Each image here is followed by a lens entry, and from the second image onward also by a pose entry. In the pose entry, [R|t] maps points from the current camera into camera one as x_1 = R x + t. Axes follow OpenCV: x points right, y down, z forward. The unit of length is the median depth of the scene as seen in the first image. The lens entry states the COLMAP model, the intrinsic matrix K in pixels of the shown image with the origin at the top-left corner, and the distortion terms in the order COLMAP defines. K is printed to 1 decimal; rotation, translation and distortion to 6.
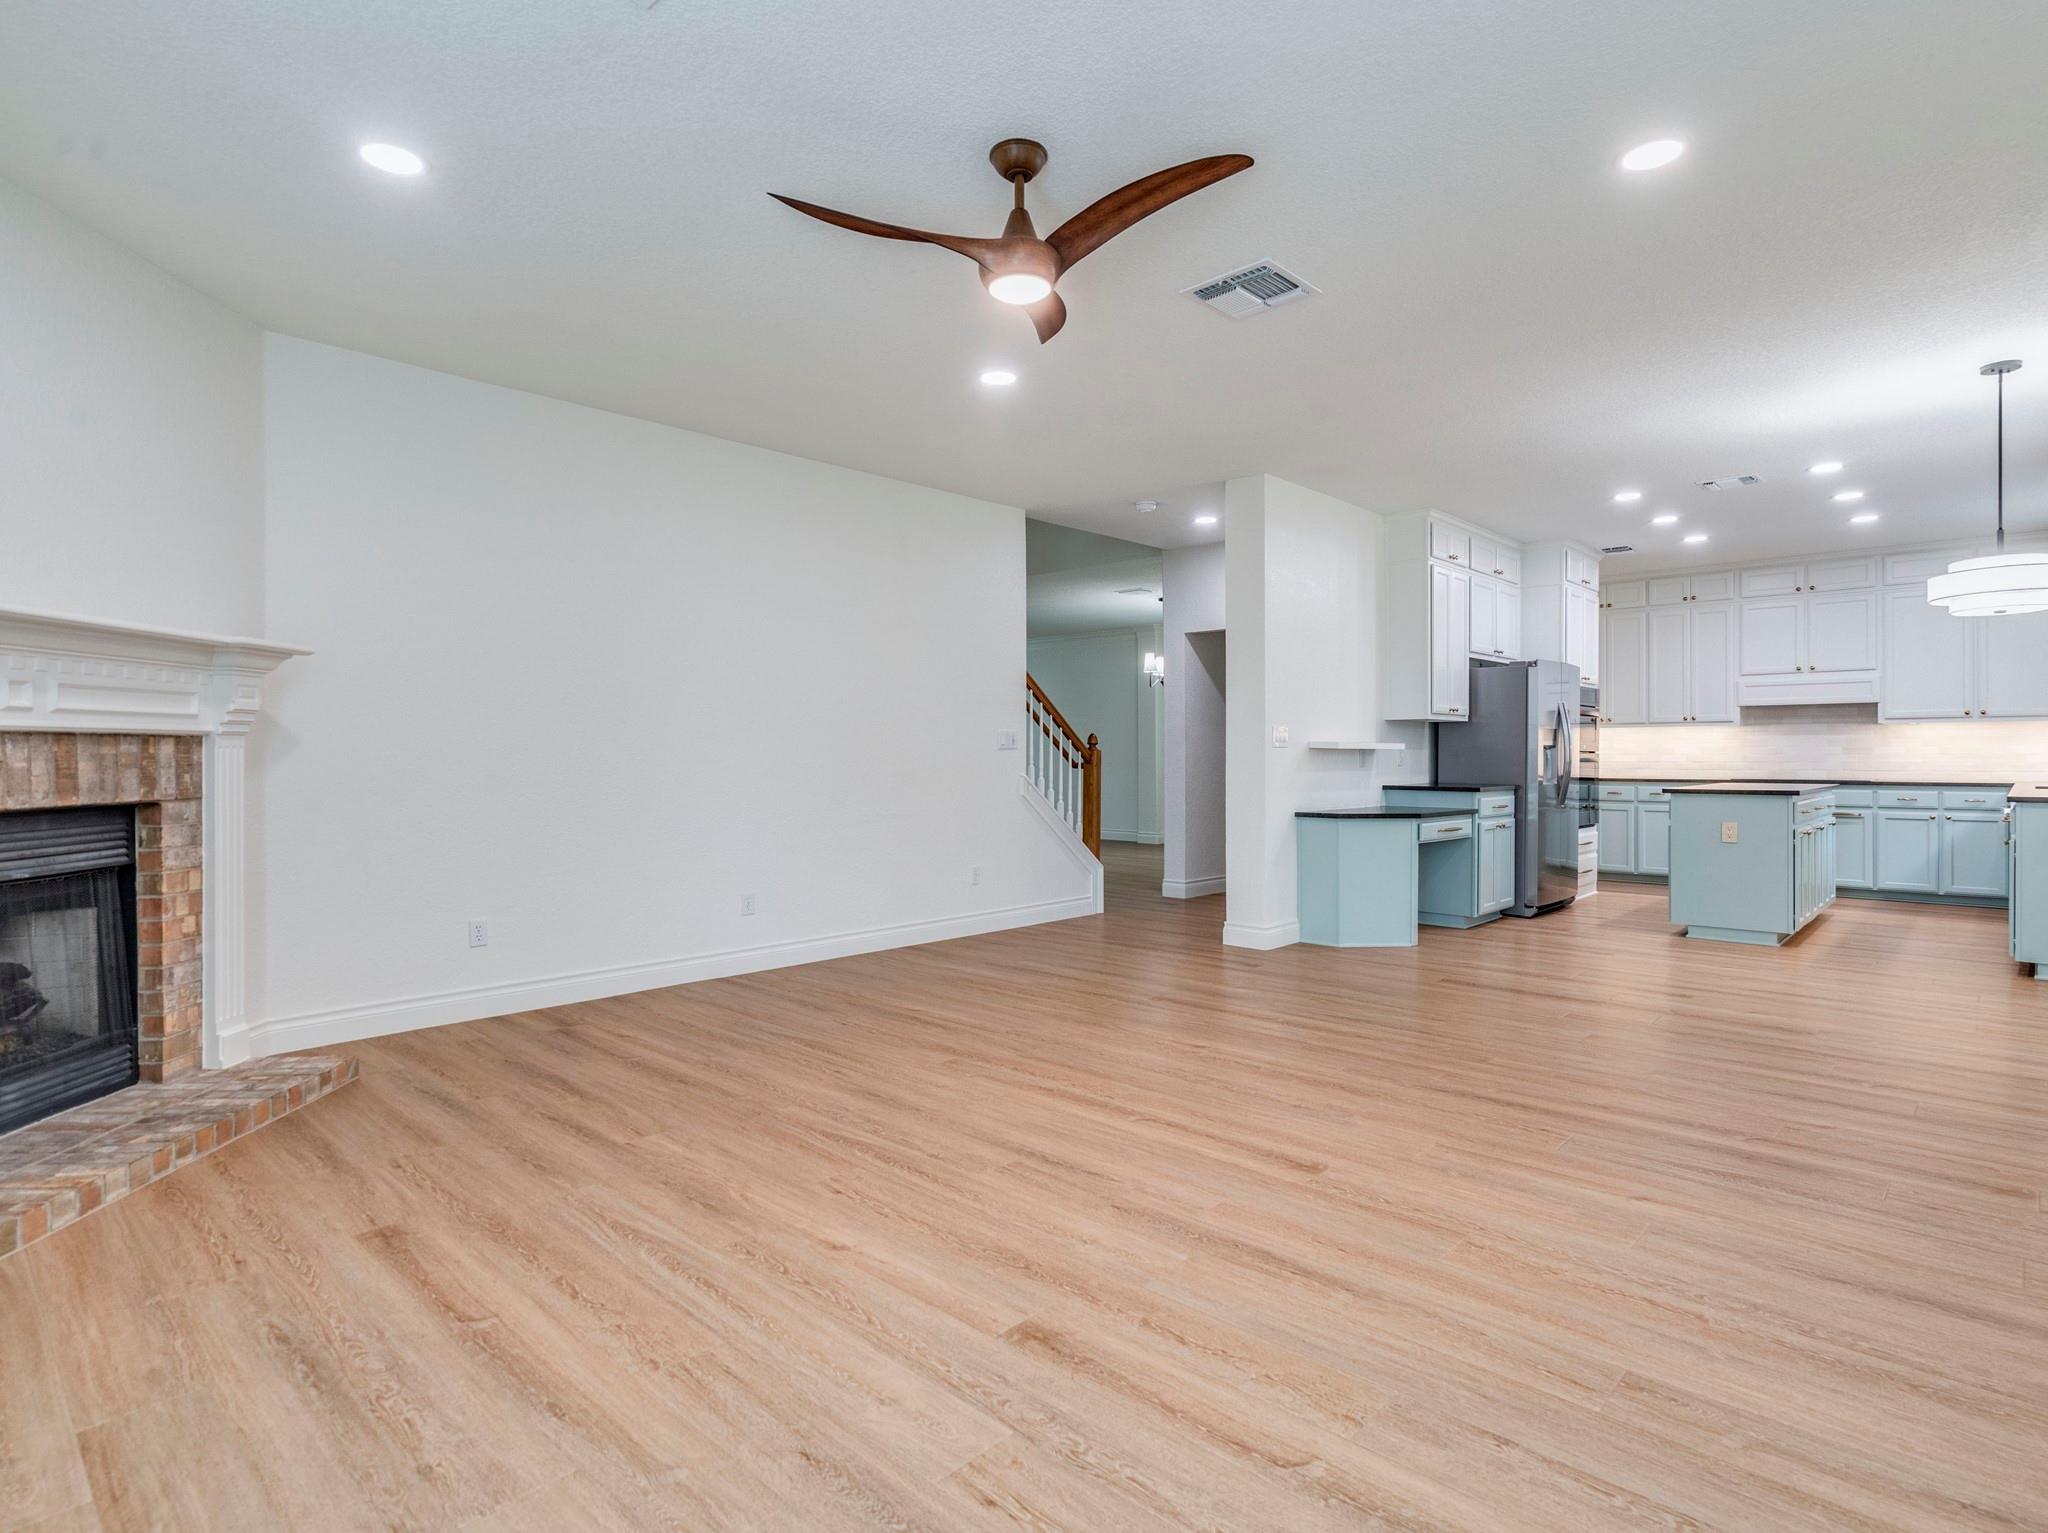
lens RADIAL K [[1078.0, 0, 1019.2], [0, 1078.0, 755.3], [0, 0, 1]] dist [-0.002502, -0.000183]
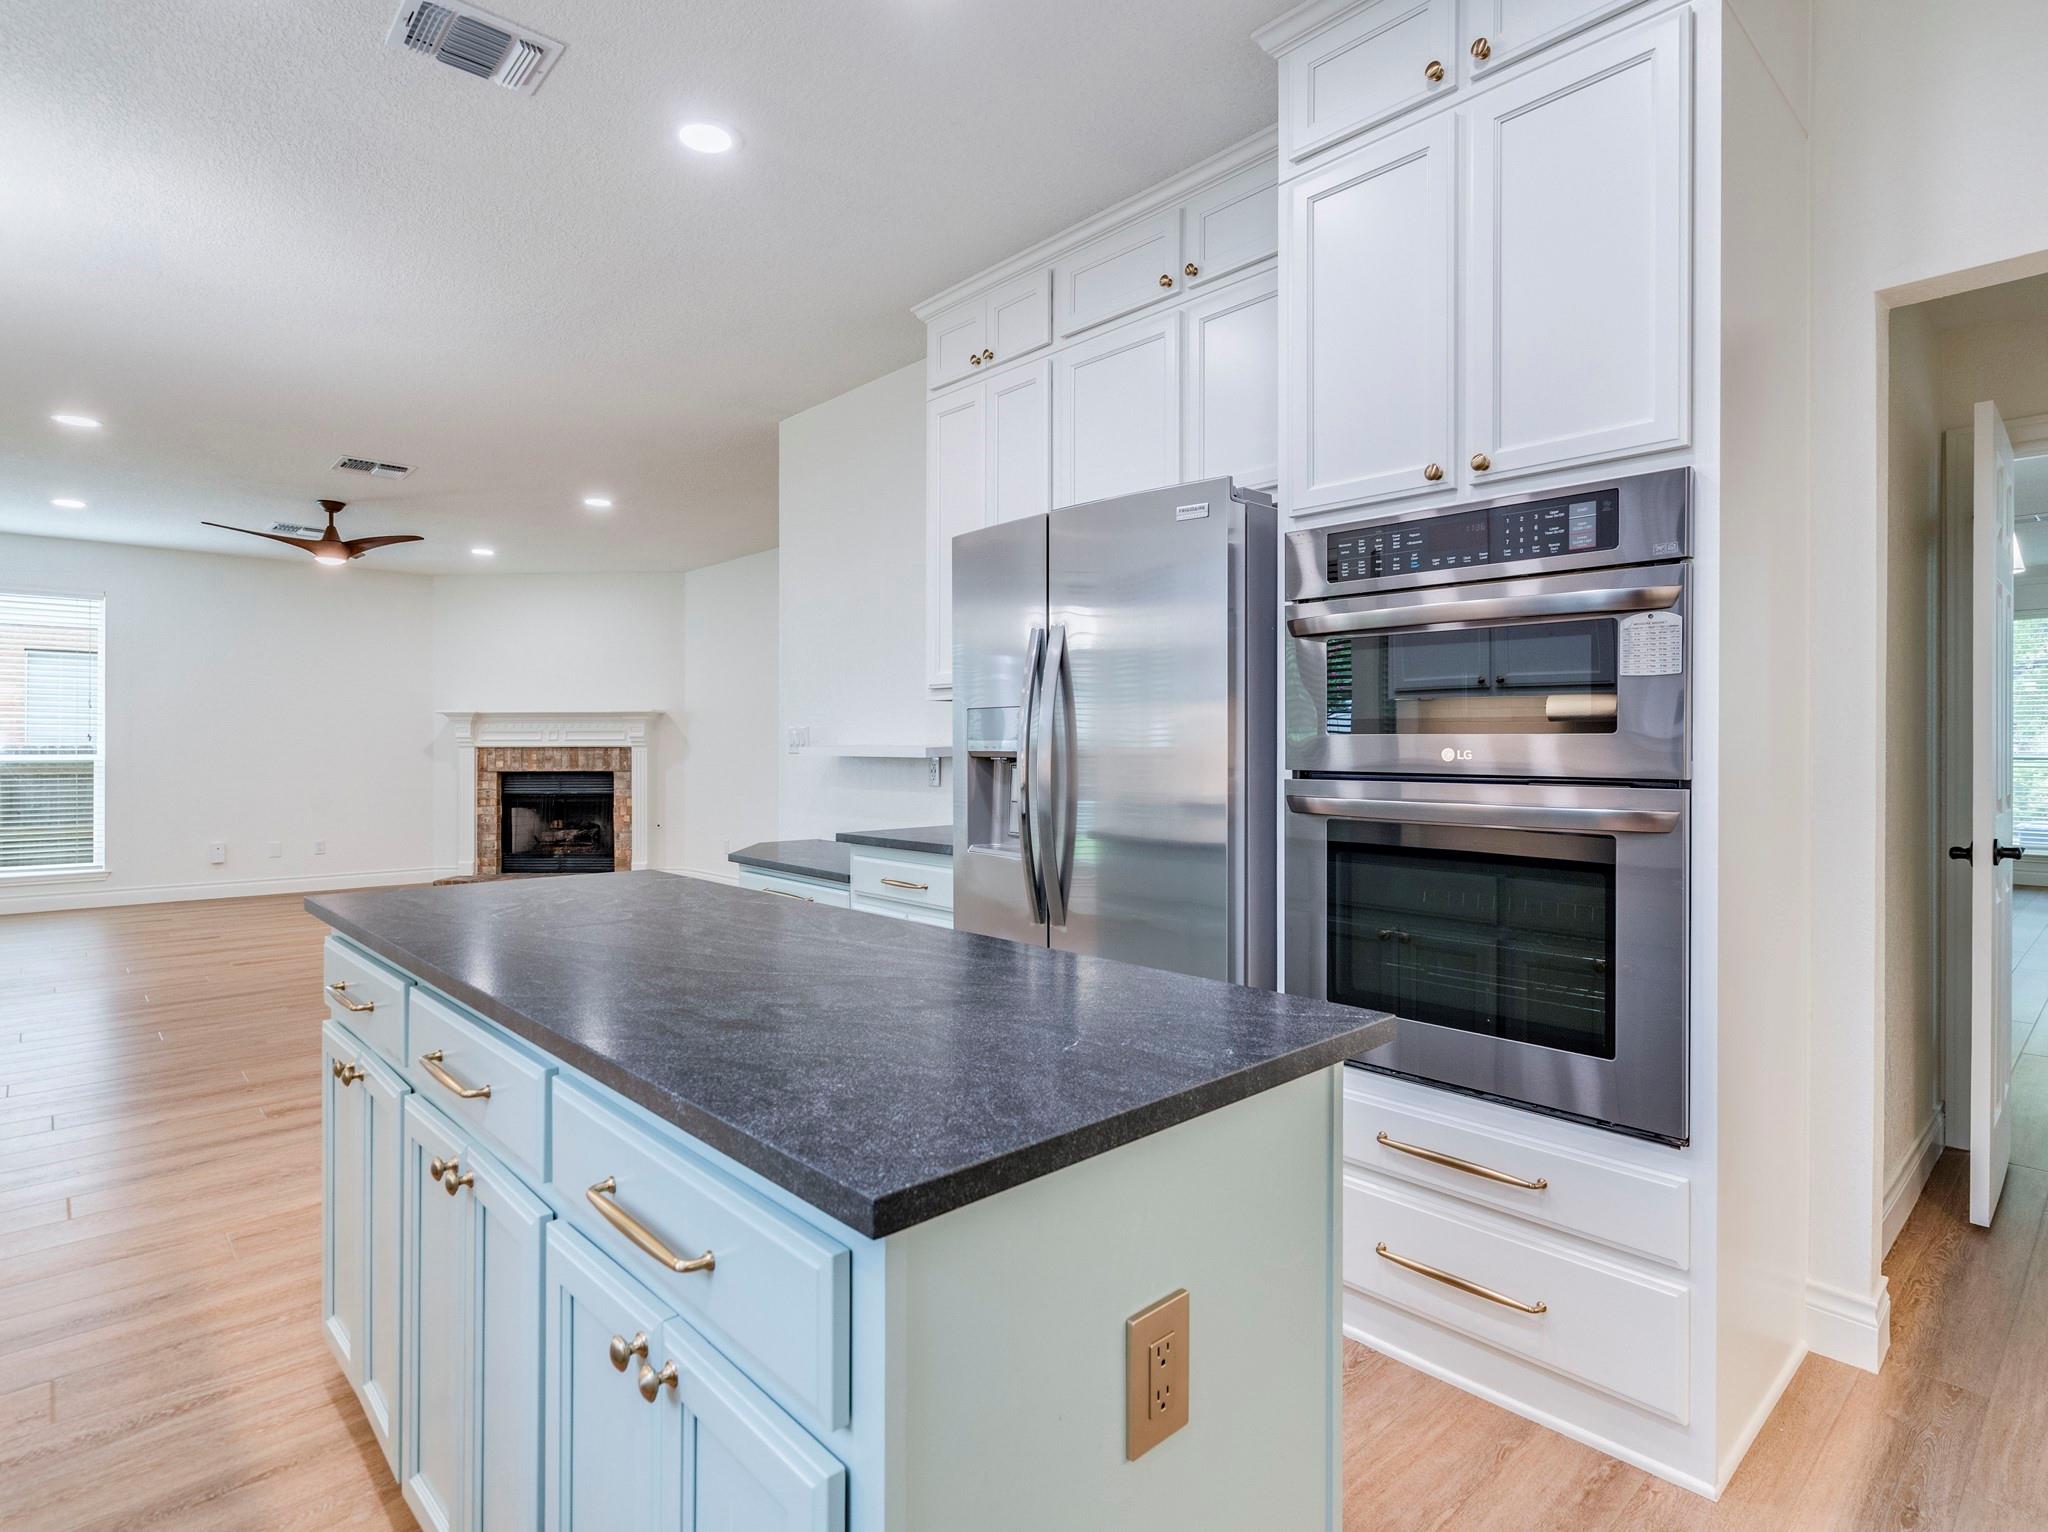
lens RADIAL K [[1078.0, 0, 1019.2], [0, 1078.0, 754.8], [0, 0, 1]] dist [-0.002502, -0.000183]
pose [[-0.067471, 0.009211, -0.997679, 1.895519], [-0.000734, 0.999957, 0.009281, -0.026206], [0.997721, 0.001358, -0.067462, 2.242774]]
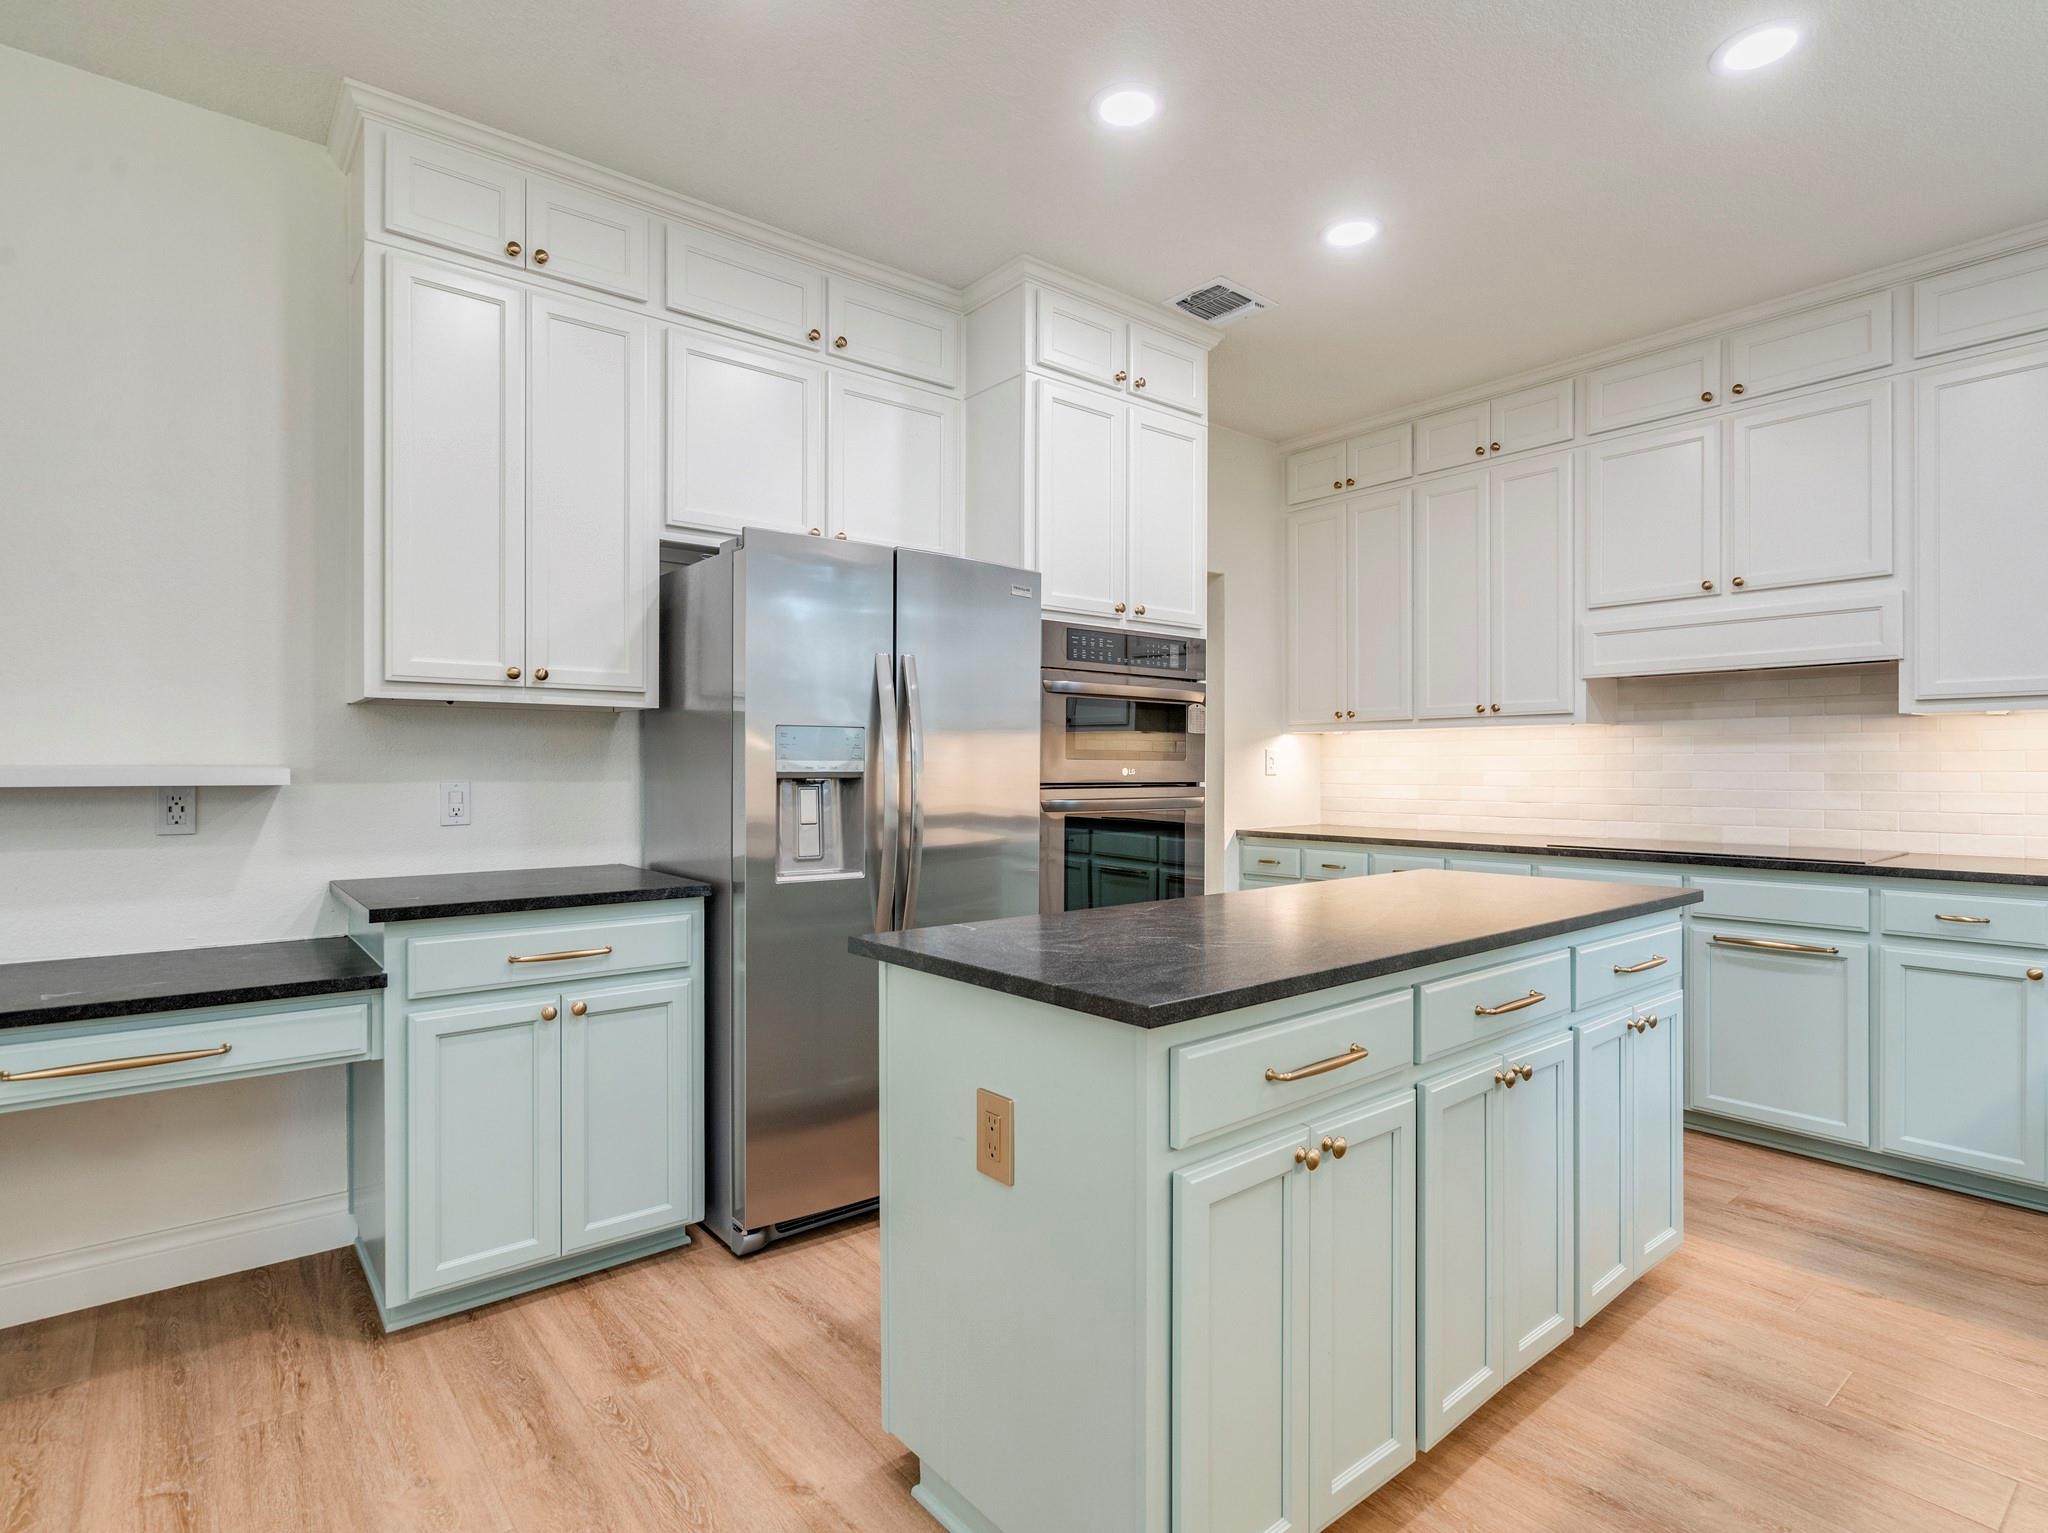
lens RADIAL K [[1052.4, 0, 1024.0], [0, 1052.4, 766.5], [0, 0, 1]] dist [-0.001407, -0.000913]
pose [[0.992575, 0.000239, -0.121635, 1.377698], [-0.000301, 1.000000, -0.000485, -0.025811], [0.121635, 0.000518, 0.992575, 1.514510]]
